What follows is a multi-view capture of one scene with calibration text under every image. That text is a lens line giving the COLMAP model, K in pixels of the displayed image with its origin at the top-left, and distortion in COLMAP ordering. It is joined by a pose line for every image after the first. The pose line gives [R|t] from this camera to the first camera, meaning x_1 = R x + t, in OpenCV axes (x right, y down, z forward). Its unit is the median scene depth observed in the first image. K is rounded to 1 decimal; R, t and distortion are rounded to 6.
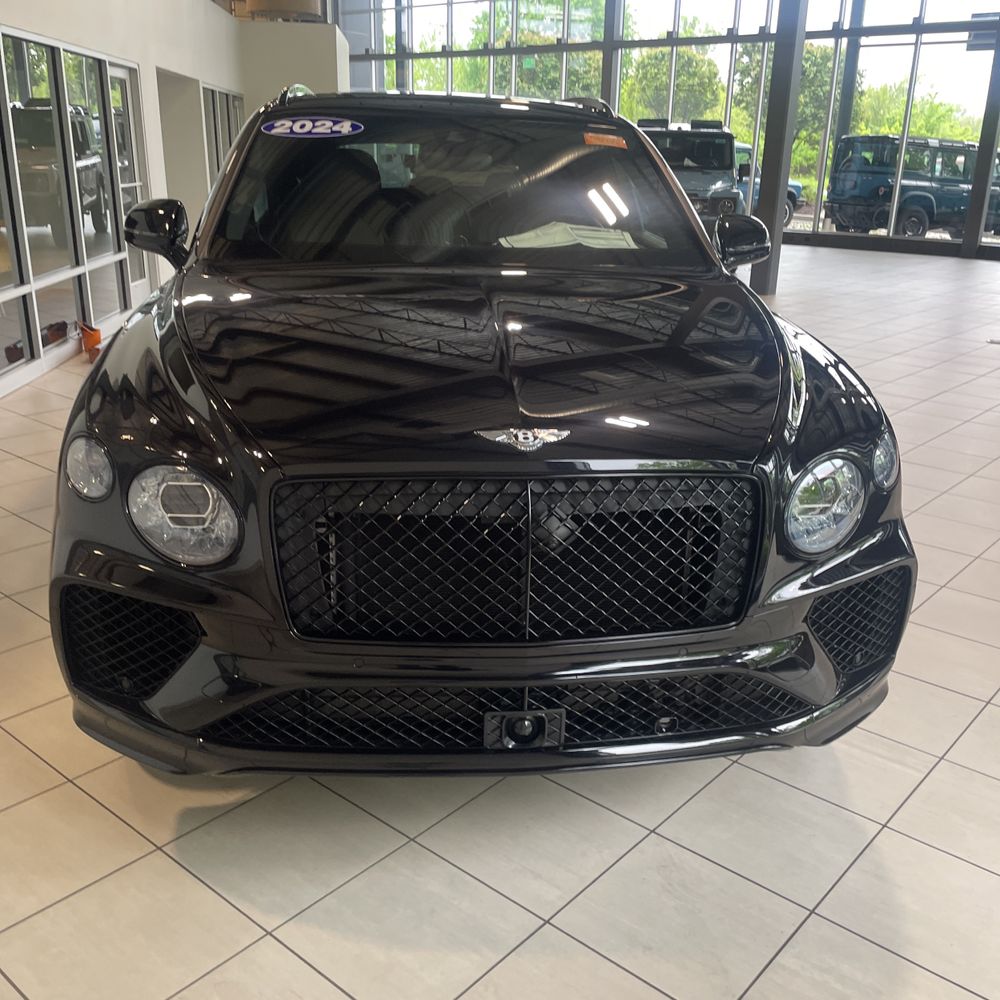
lens RADIAL K [[1002.5, 0, 500.0], [0, 1002.5, 500.0], [0, 0, 1]] dist [0.108341, -0.161957]
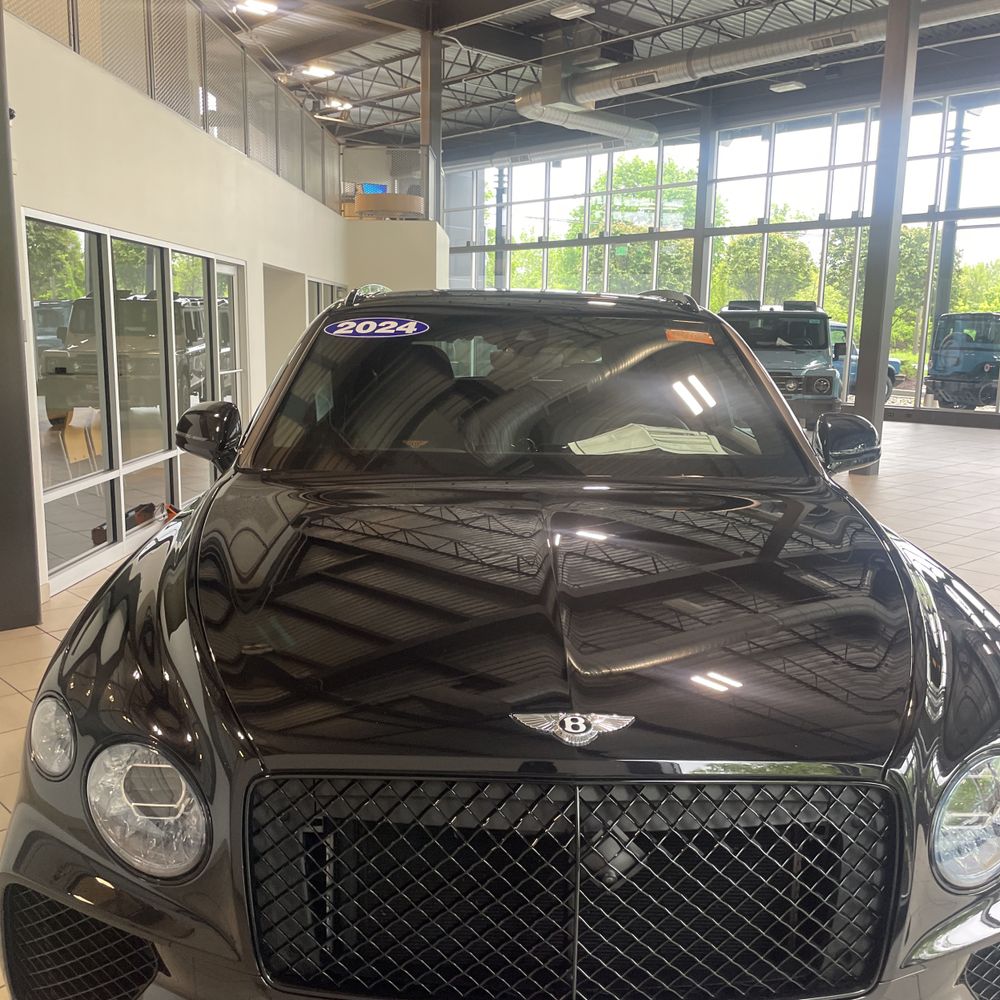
lens RADIAL K [[1000.0, 0, 467.7], [0, 1000.0, 519.0], [0, 0, 1]] dist [0.124721, -0.188462]
pose [[0.992644, 0.014558, -0.120192, 0.016379], [-0.032077, 0.988892, -0.145134, -0.050019], [0.116744, 0.147922, 0.982085, 0.098455]]
